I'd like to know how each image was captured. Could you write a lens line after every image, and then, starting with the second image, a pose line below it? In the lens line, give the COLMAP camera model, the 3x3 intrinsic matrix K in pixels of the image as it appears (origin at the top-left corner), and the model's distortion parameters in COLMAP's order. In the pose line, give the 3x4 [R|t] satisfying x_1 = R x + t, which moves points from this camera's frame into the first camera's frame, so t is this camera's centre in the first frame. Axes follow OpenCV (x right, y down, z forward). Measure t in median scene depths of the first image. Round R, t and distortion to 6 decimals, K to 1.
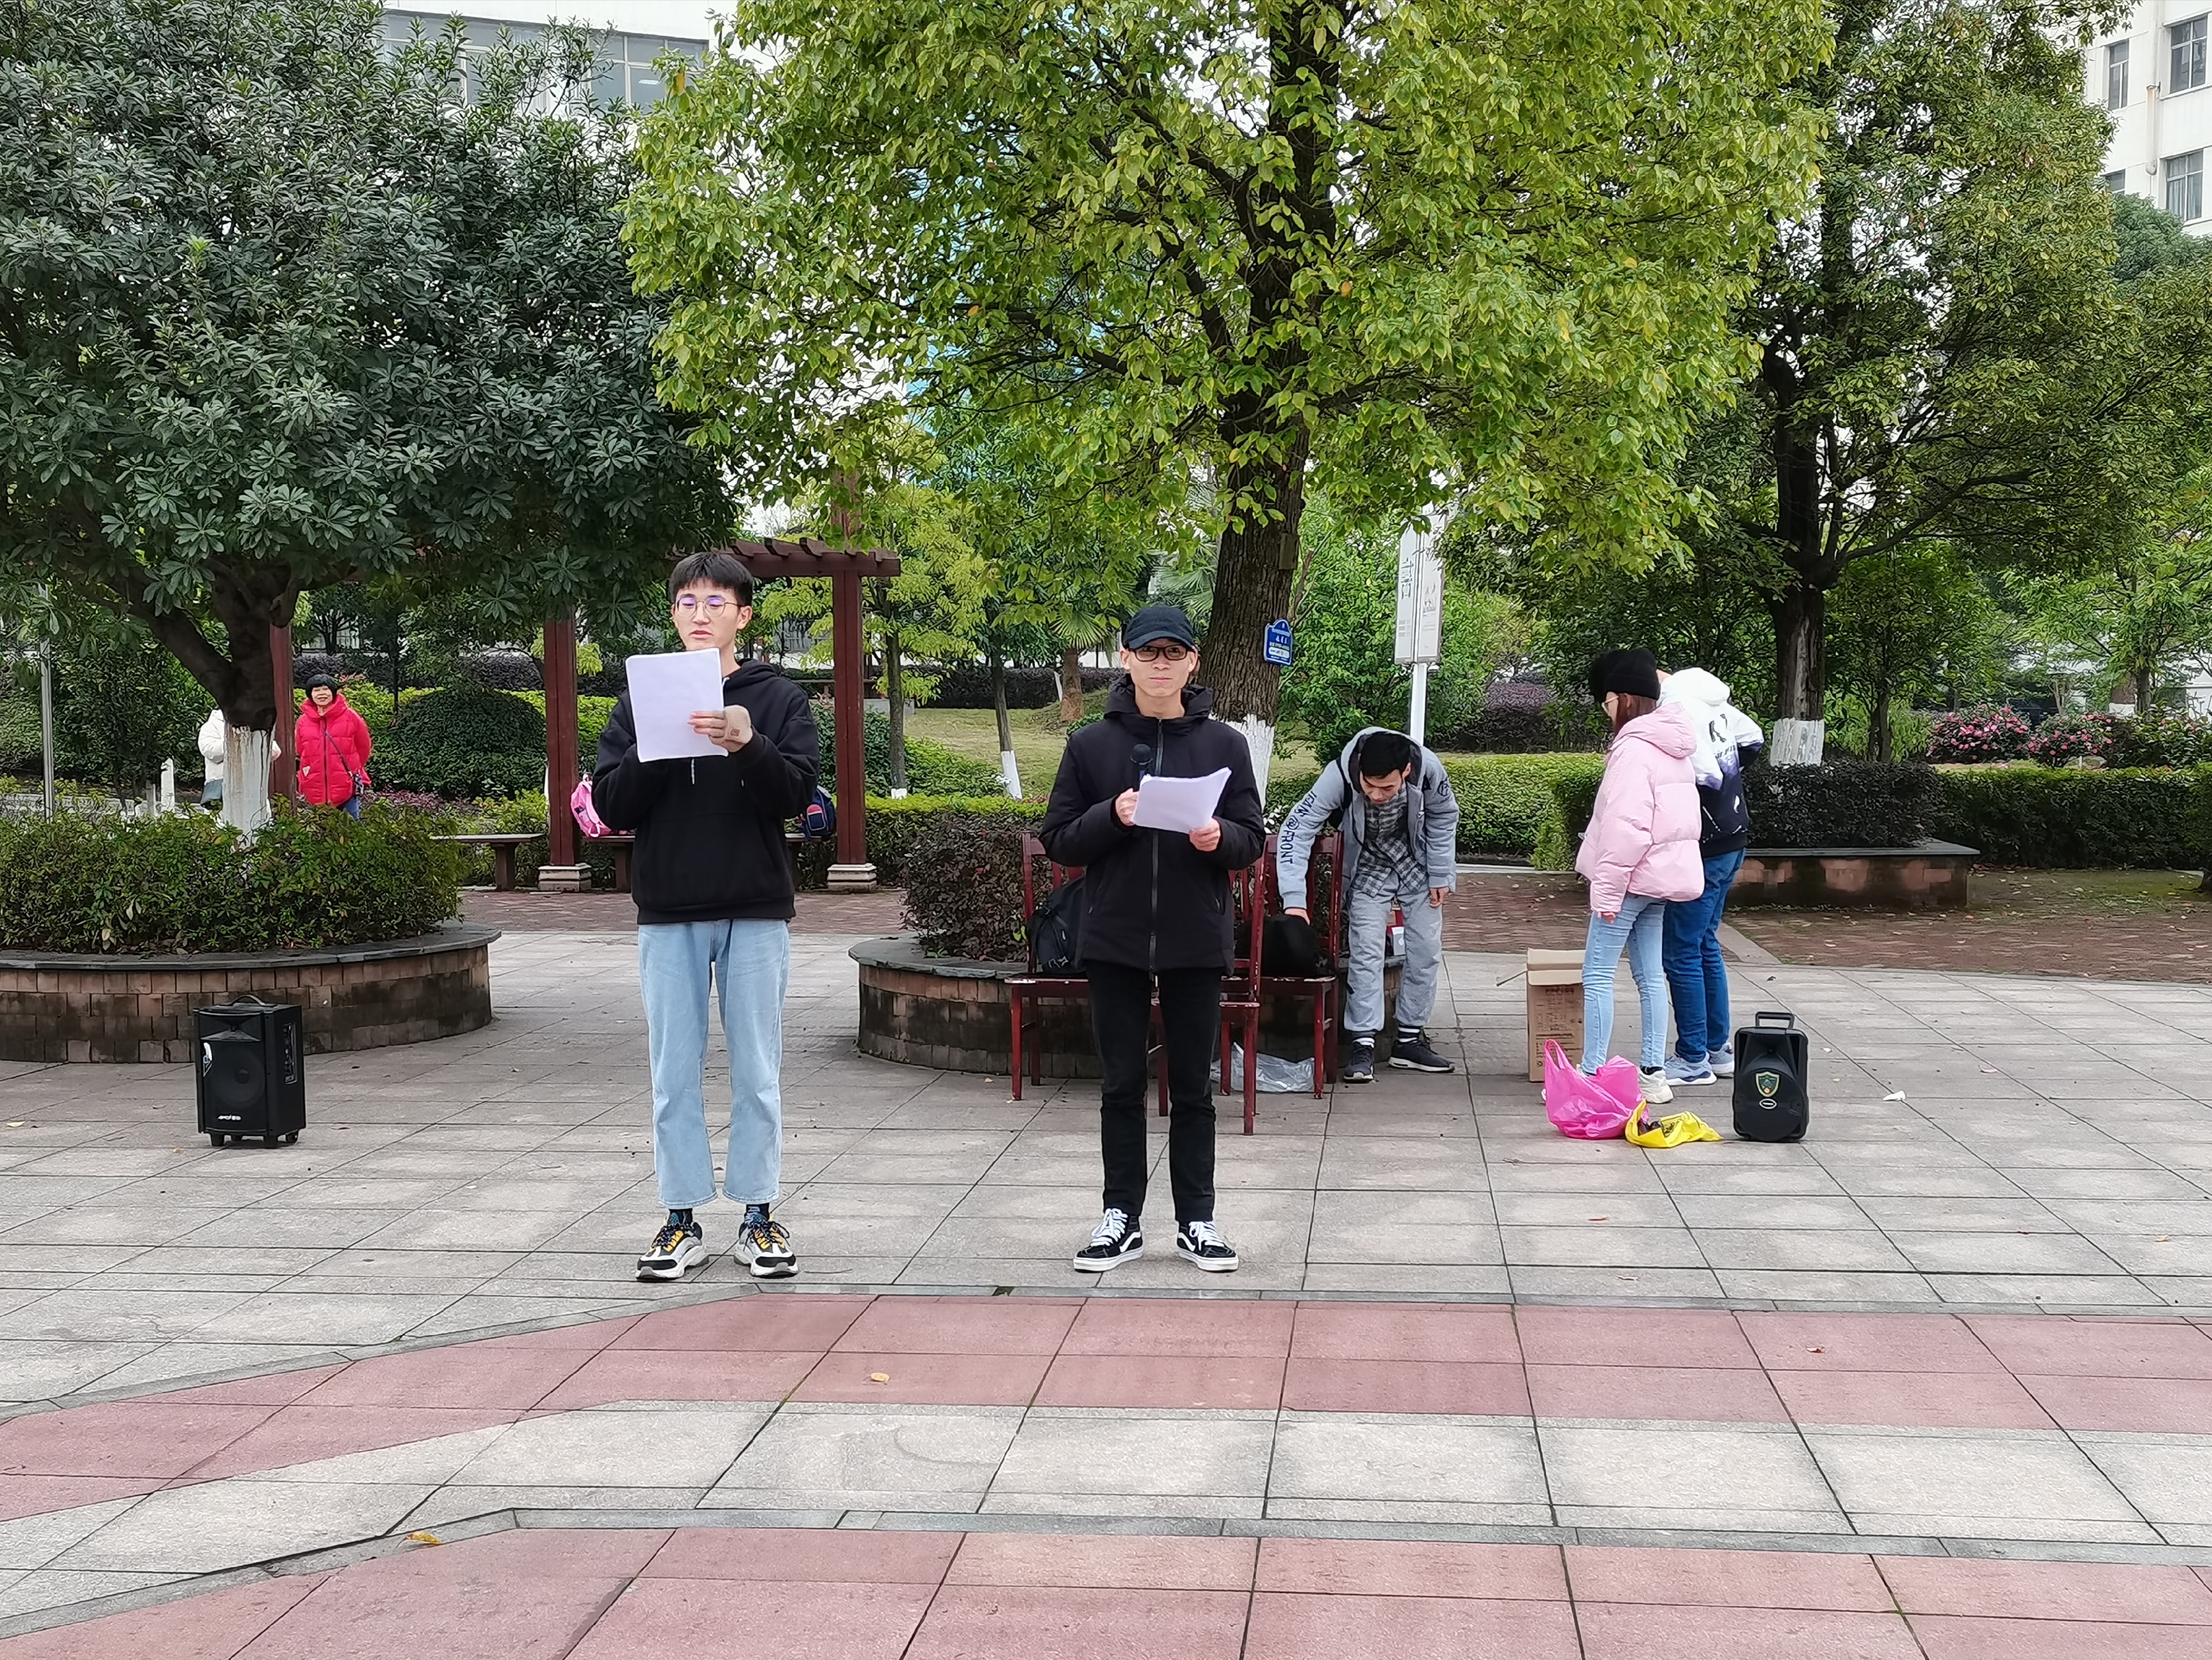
lens RADIAL K [[2432.4, 0, 1099.5], [0, 2432.4, 840.6], [0, 0, 1]] dist [-0.018181, 0.000000]
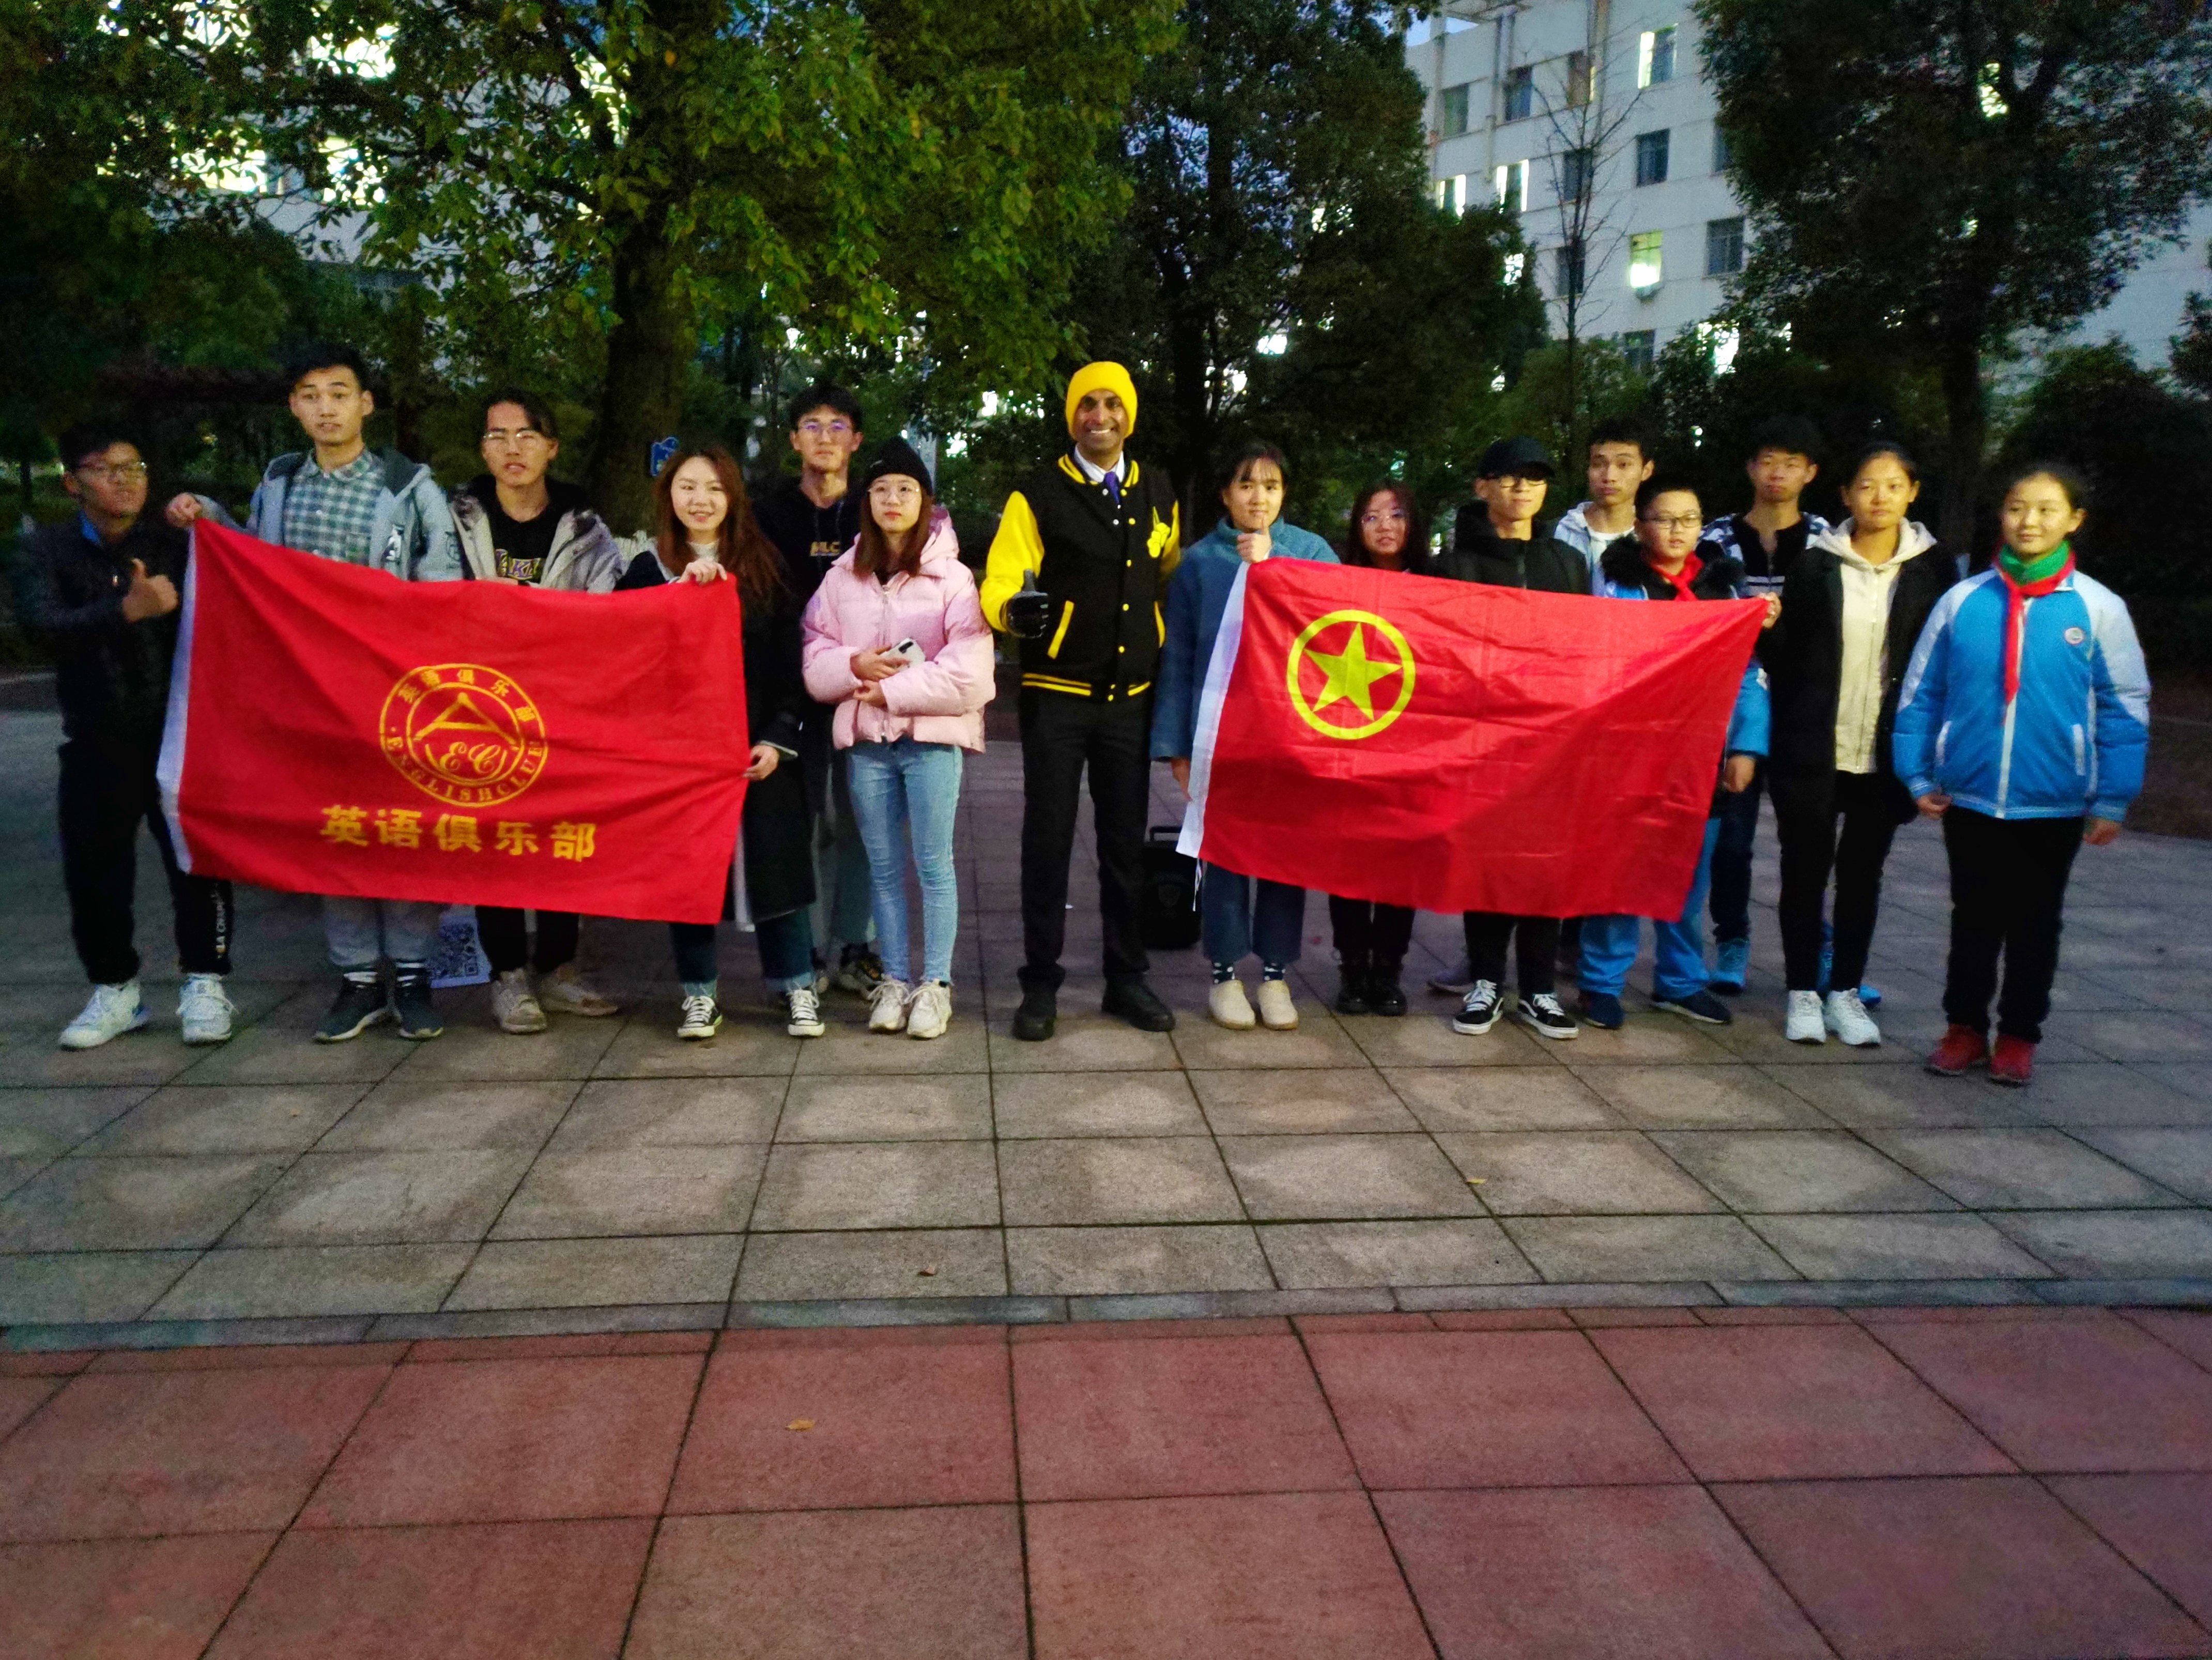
lens RADIAL K [[1644.6, 0, 1094.3], [0, 1644.6, 825.7], [0, 0, 1]] dist [-0.008893, -0.000597]
pose [[0.977142, -0.025878, 0.211005, 0.112318], [0.001216, 0.993227, 0.116183, -0.012827], [-0.212583, -0.113271, 0.970556, 0.317450]]
